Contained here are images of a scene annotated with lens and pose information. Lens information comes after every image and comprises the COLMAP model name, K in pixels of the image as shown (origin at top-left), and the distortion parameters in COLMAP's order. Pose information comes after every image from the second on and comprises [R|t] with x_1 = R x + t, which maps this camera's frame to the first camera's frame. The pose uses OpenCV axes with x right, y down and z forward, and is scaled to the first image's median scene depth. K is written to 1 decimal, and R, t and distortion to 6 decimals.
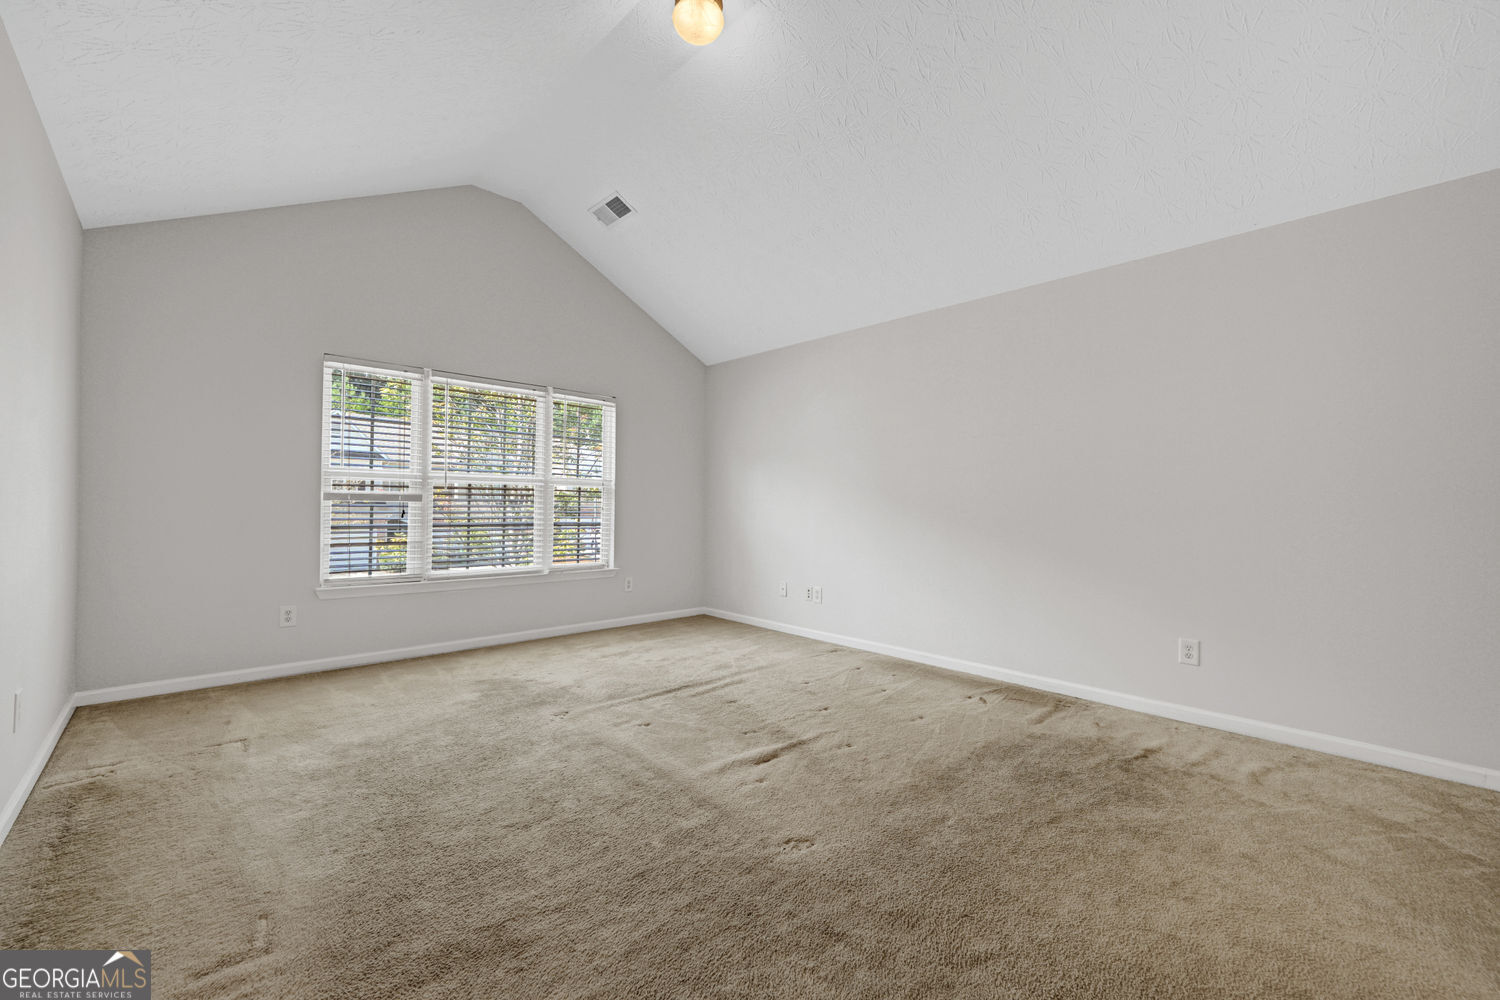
lens RADIAL K [[606.6, 0, 744.4], [0, 606.6, 502.3], [0, 0, 1]] dist [0.003391, -0.000881]
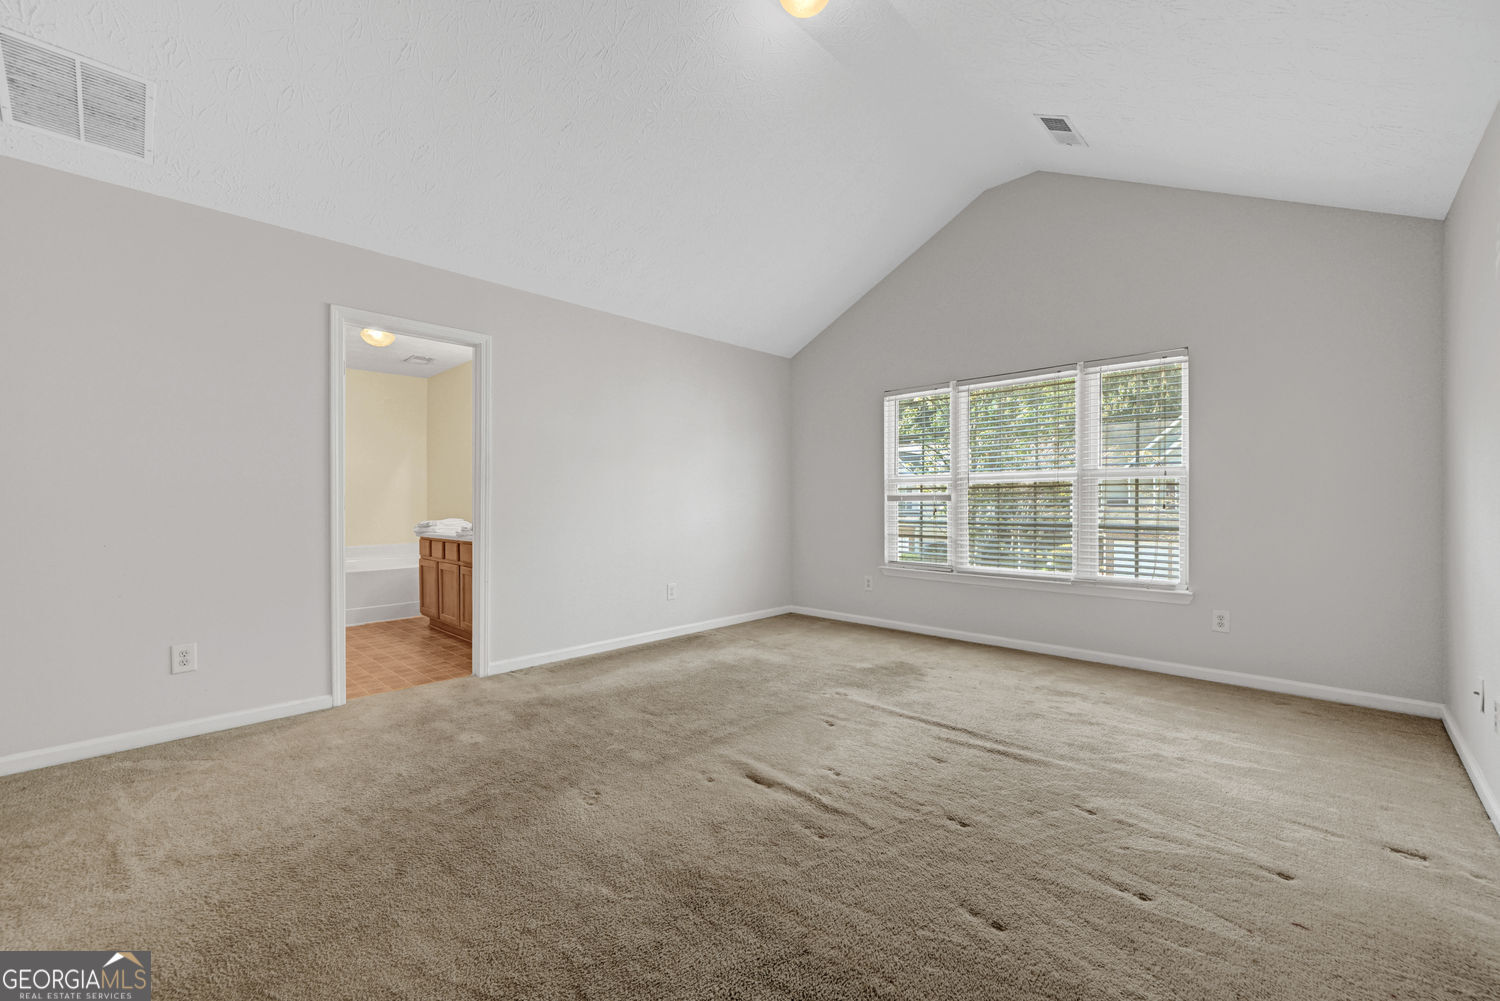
lens RADIAL K [[606.6, 0, 742.2], [0, 606.6, 502.1], [0, 0, 1]] dist [0.003391, -0.000881]
pose [[0.042871, -0.013678, -0.998987, 0.644844], [0.006755, 0.999887, -0.013400, 0.014768], [0.999058, -0.006174, 0.042959, 0.642091]]
